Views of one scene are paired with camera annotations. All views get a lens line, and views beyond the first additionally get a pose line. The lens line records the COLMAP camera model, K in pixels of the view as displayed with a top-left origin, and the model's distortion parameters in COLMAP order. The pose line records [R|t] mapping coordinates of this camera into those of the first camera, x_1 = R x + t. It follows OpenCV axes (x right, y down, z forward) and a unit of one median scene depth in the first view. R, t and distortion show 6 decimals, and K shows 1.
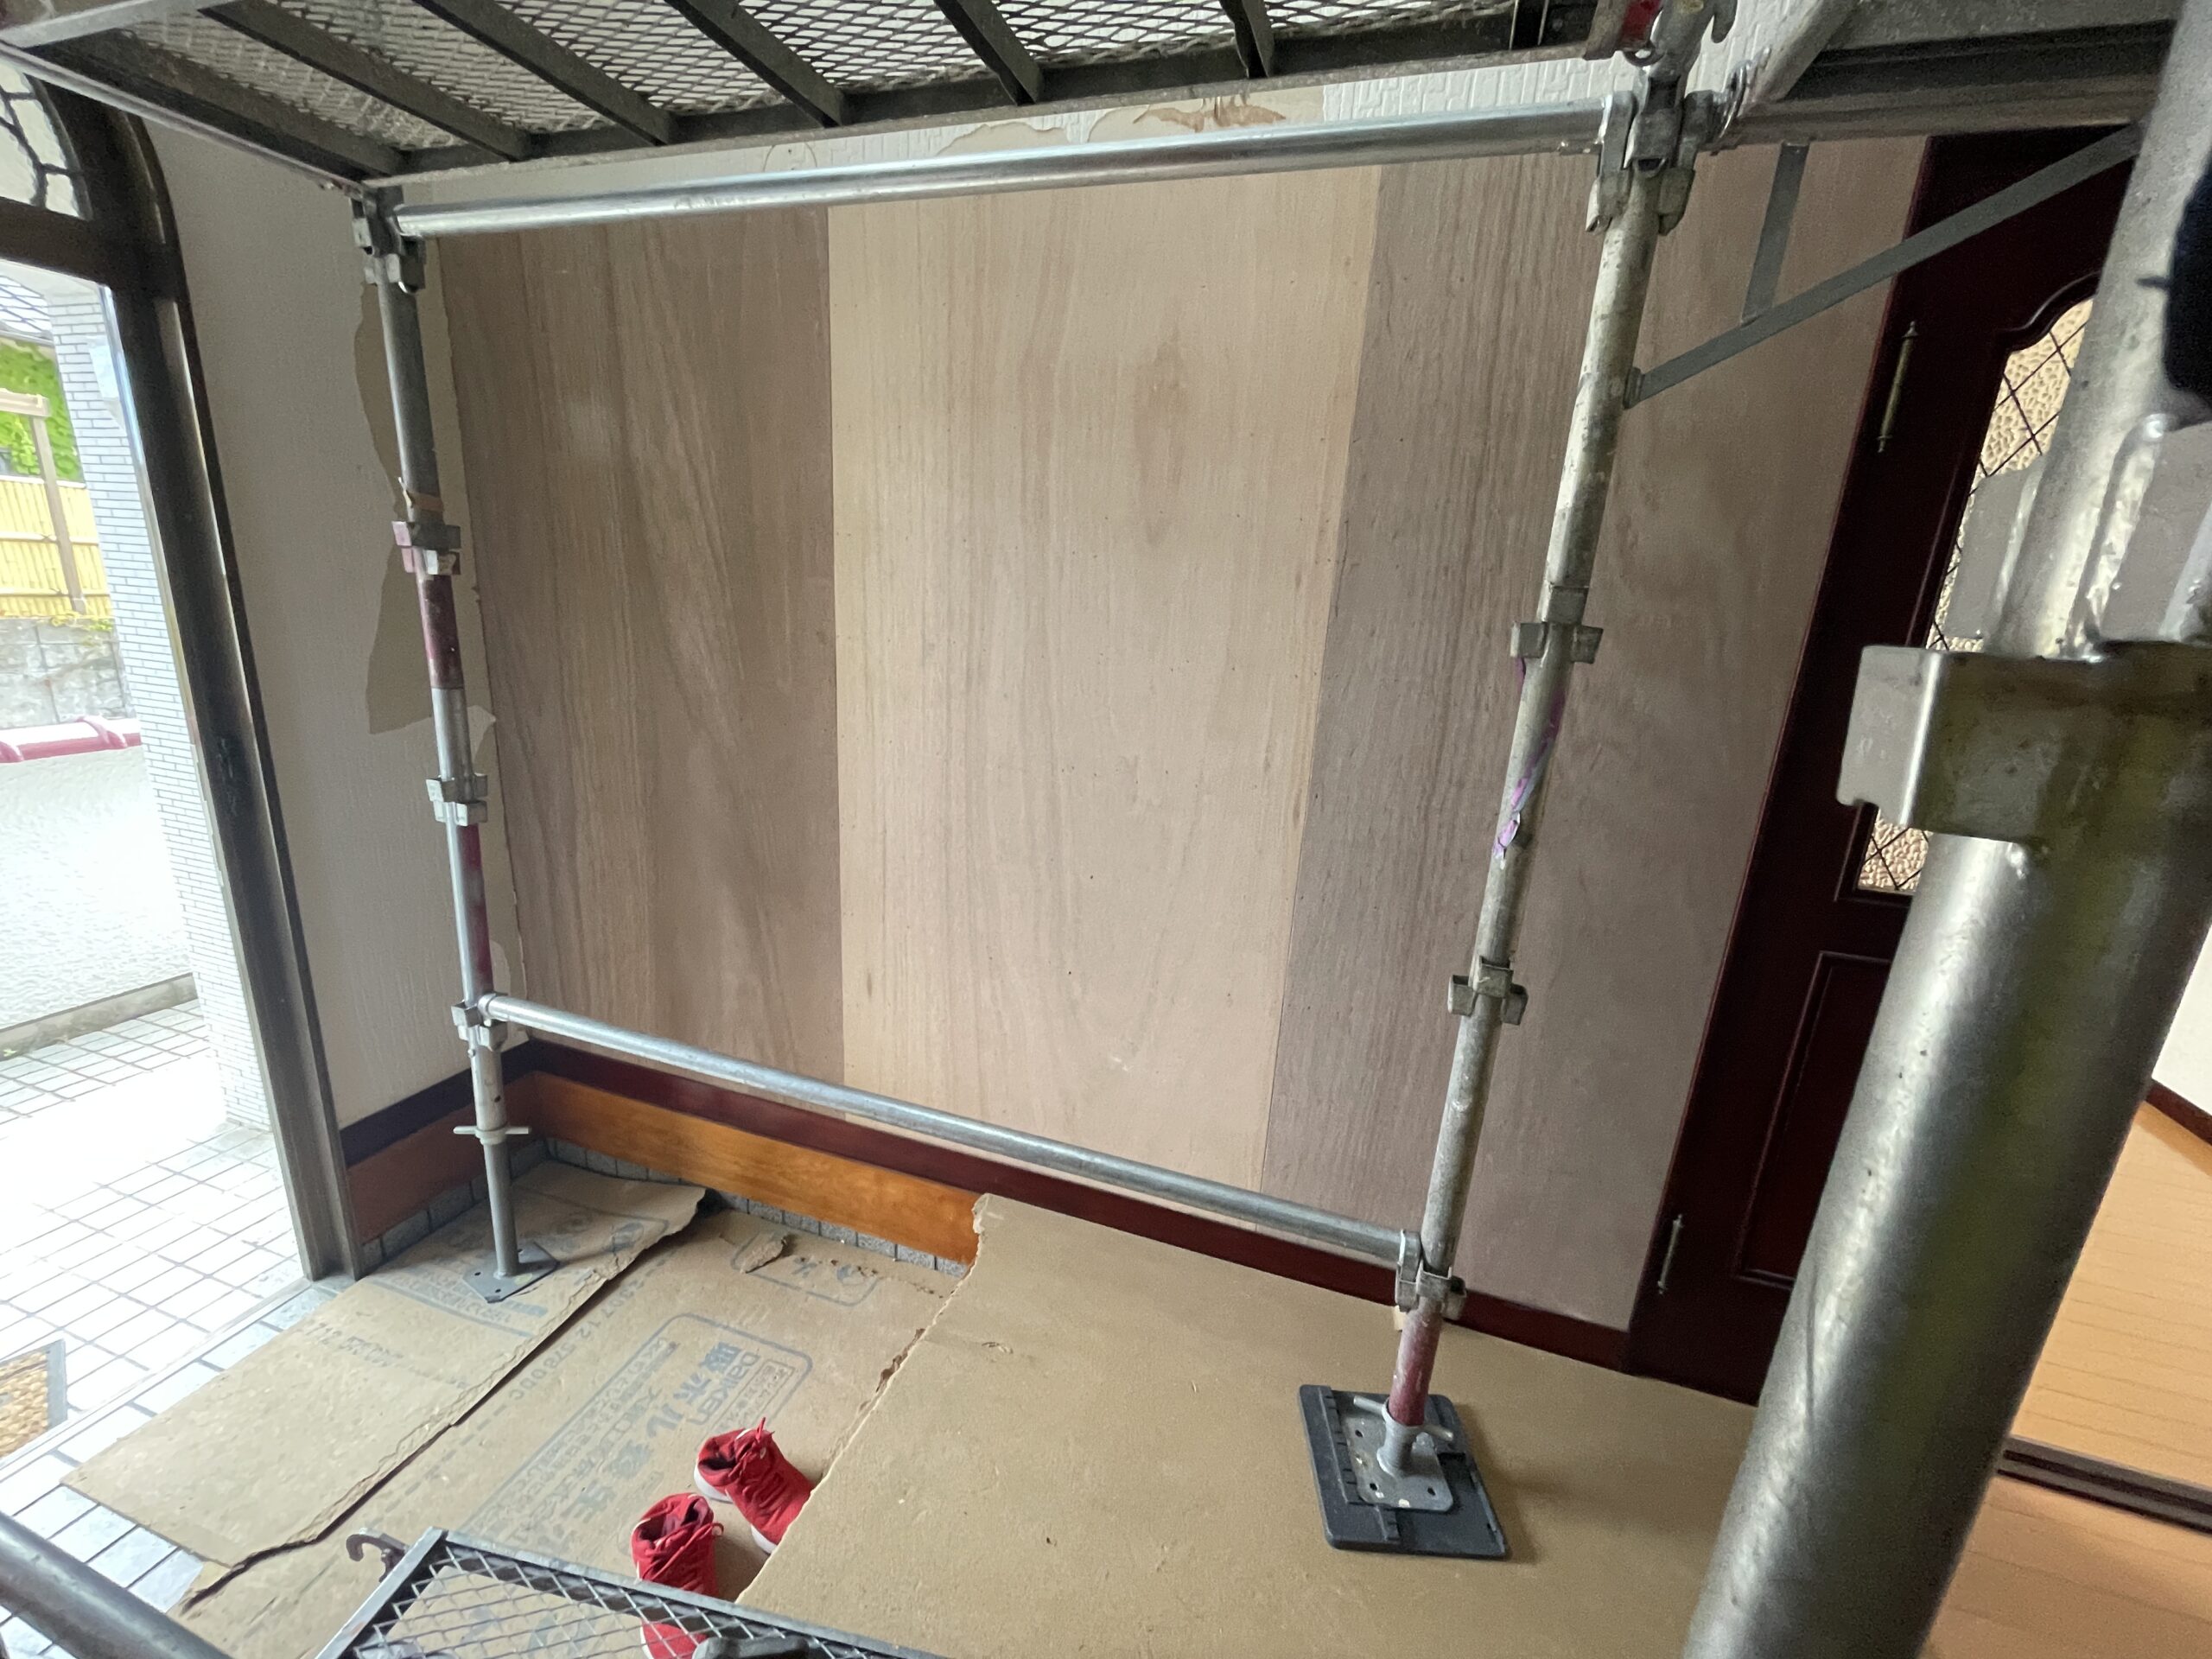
lens RADIAL K [[900.3, 0, 1099.5], [0, 900.3, 831.8], [0, 0, 1]] dist [-0.002285, 0.000120]
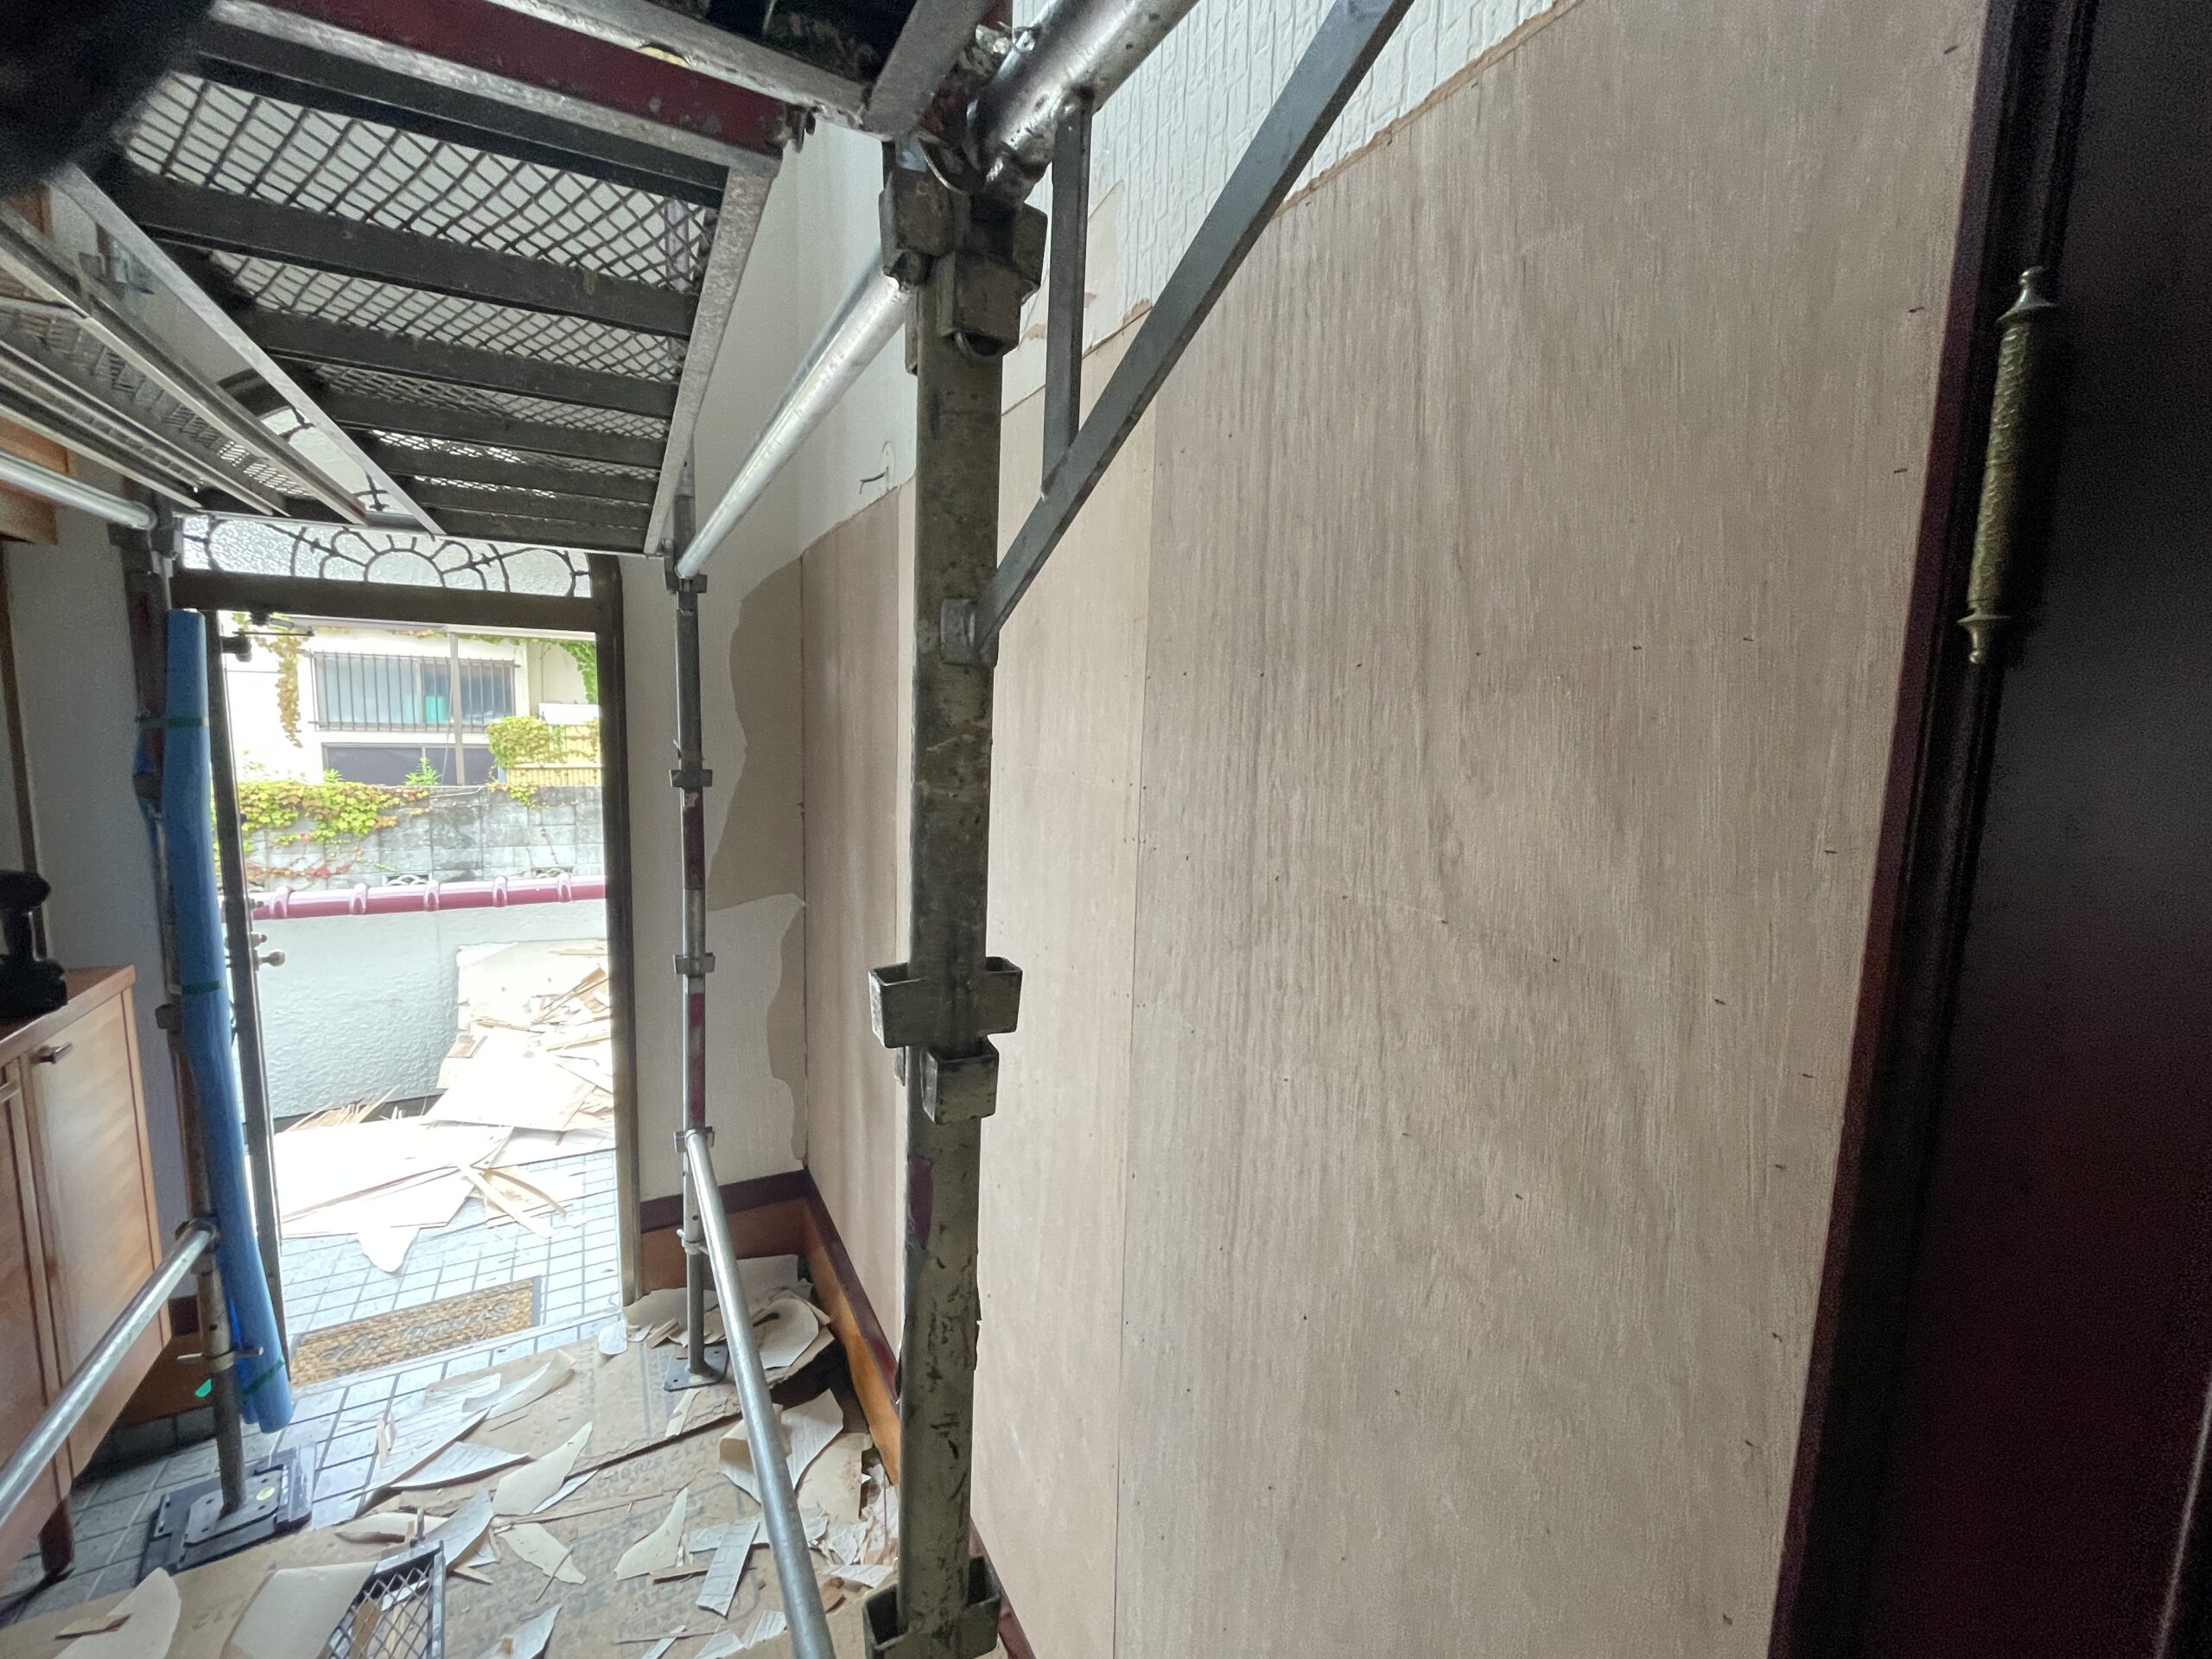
lens RADIAL K [[900.3, 0, 1107.5], [0, 900.3, 830.5], [0, 0, 1]] dist [-0.002285, 0.000120]
pose [[0.745087, 0.044671, -0.665469, 0.739756], [-0.153408, 0.982481, -0.105811, -0.244468], [0.649084, 0.180927, 0.738887, 0.496381]]
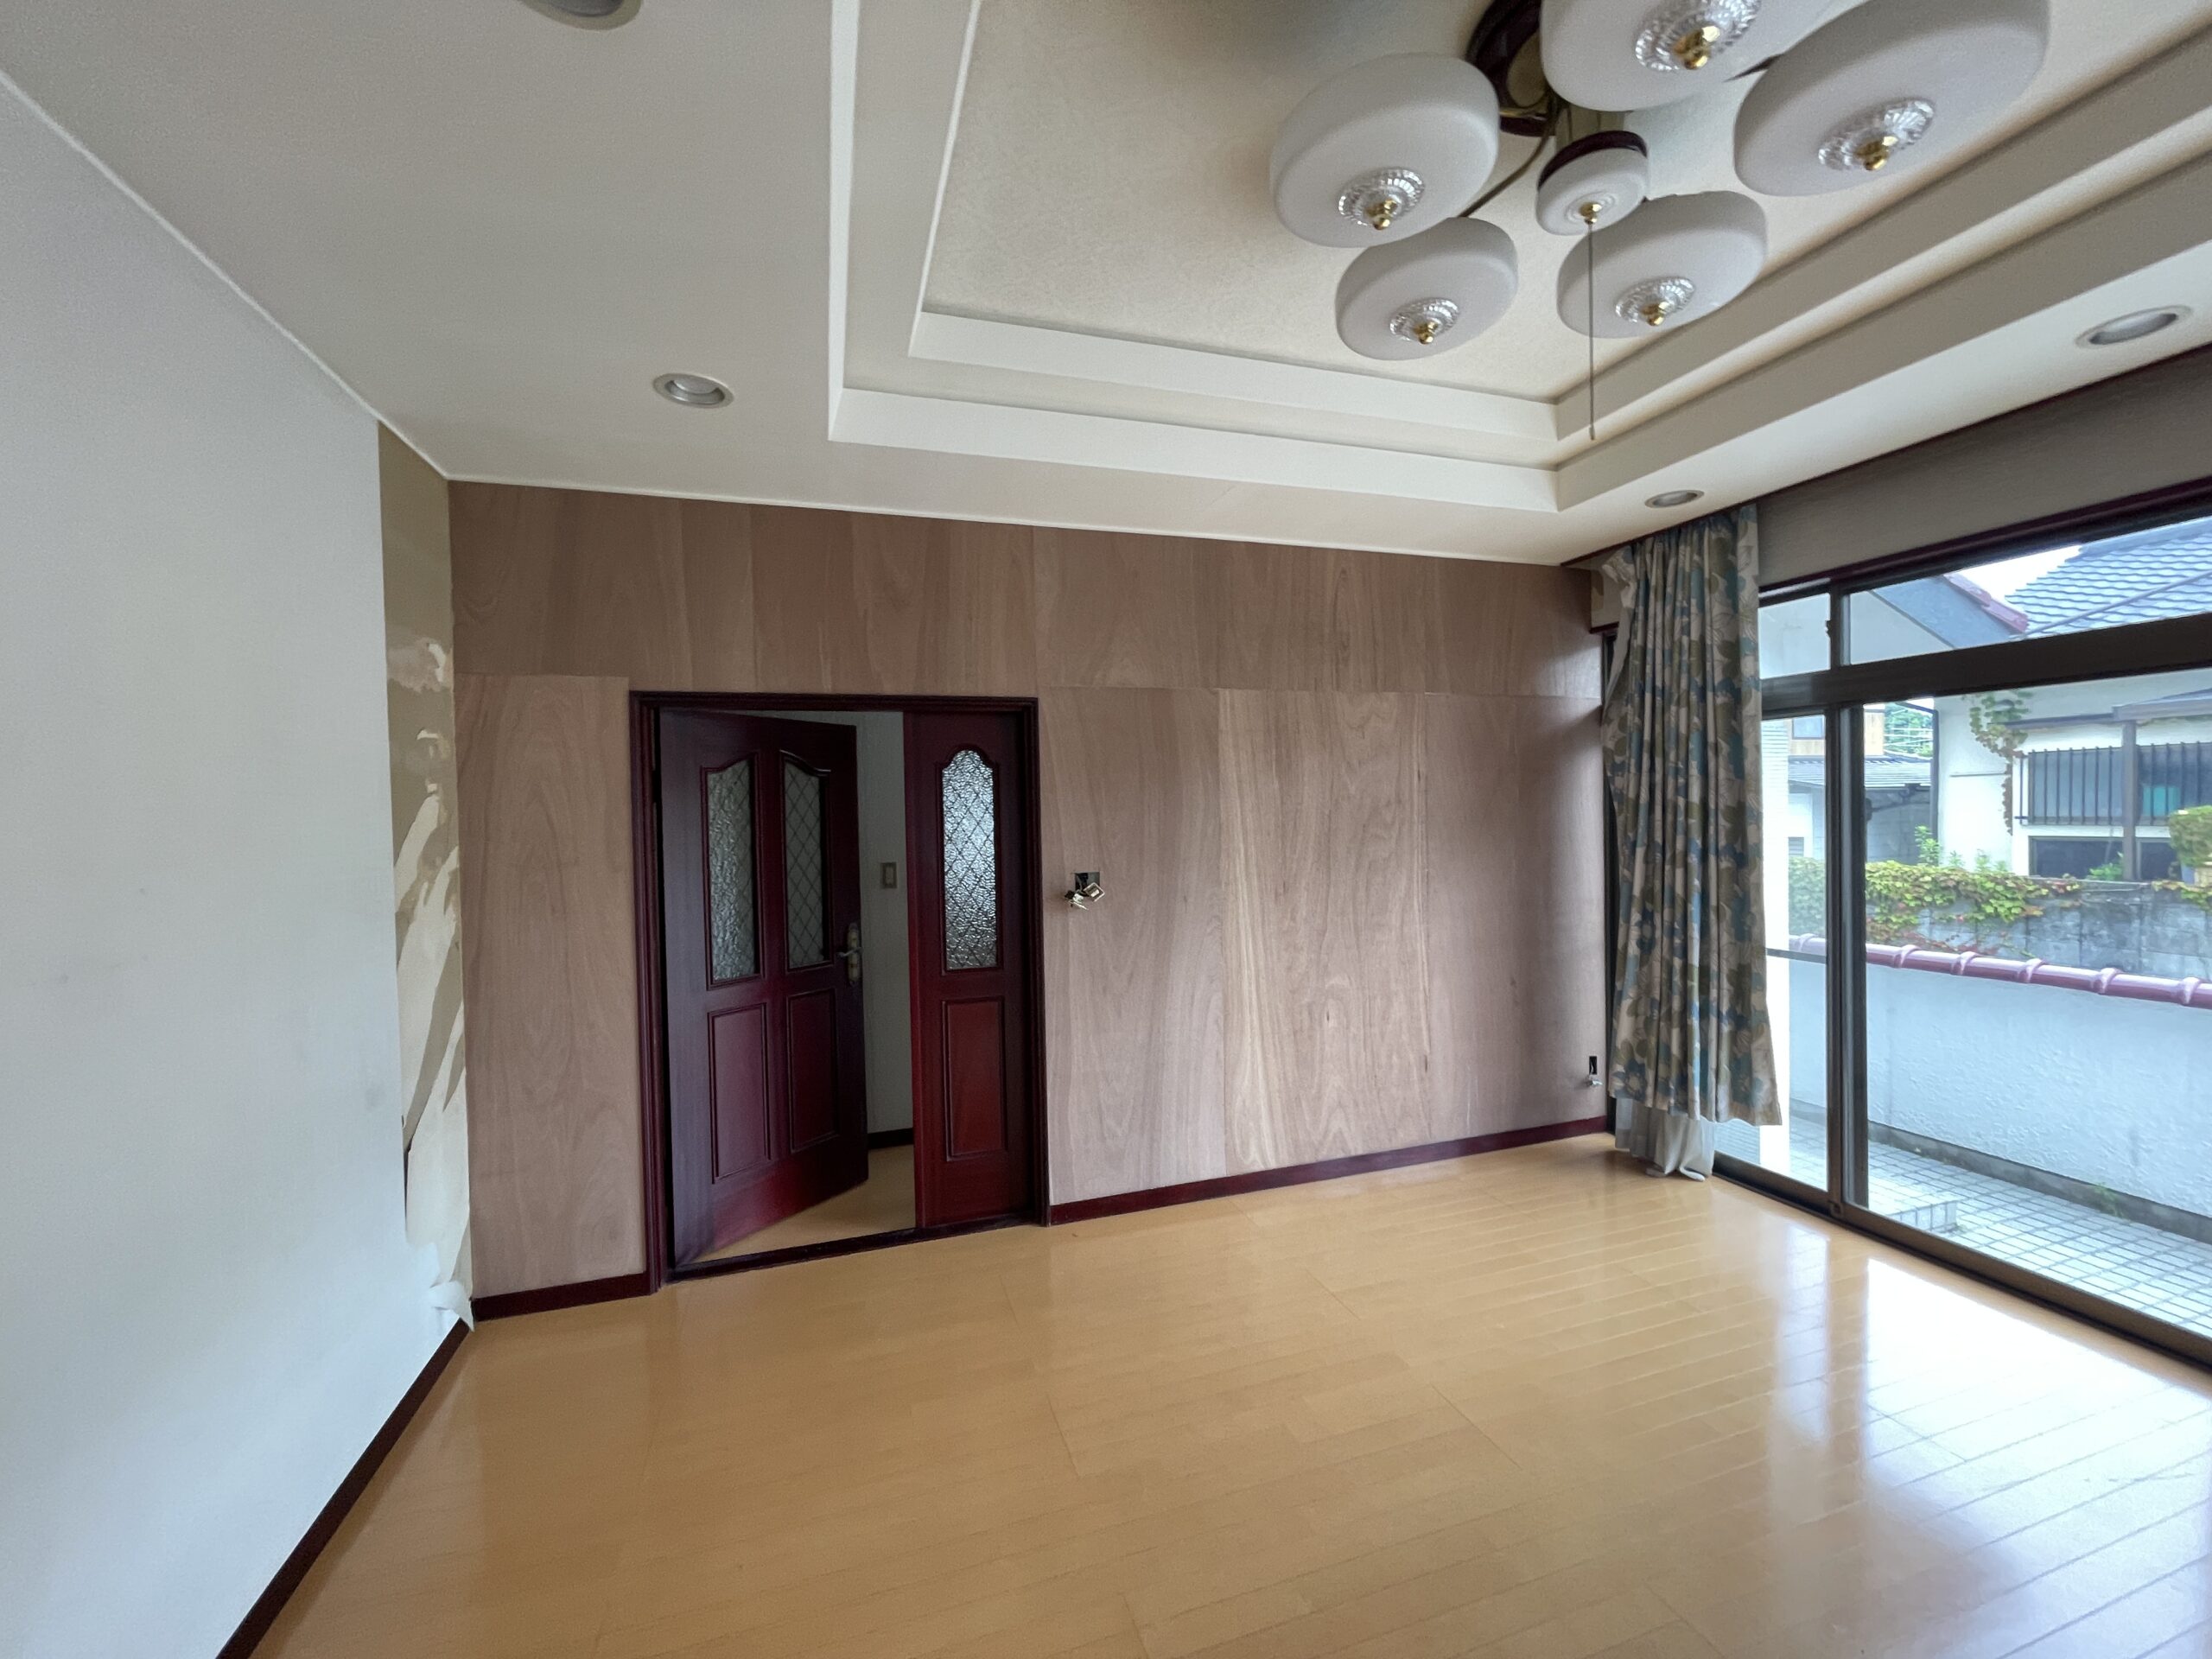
lens RADIAL K [[900.3, 0, 1103.9], [0, 900.3, 828.1], [0, 0, 1]] dist [-0.002285, 0.000120]
pose [[-0.801765, -0.026467, -0.597053, 1.089979], [-0.172409, 0.966789, 0.188665, -0.396883], [0.572231, 0.254202, -0.779700, 1.111577]]
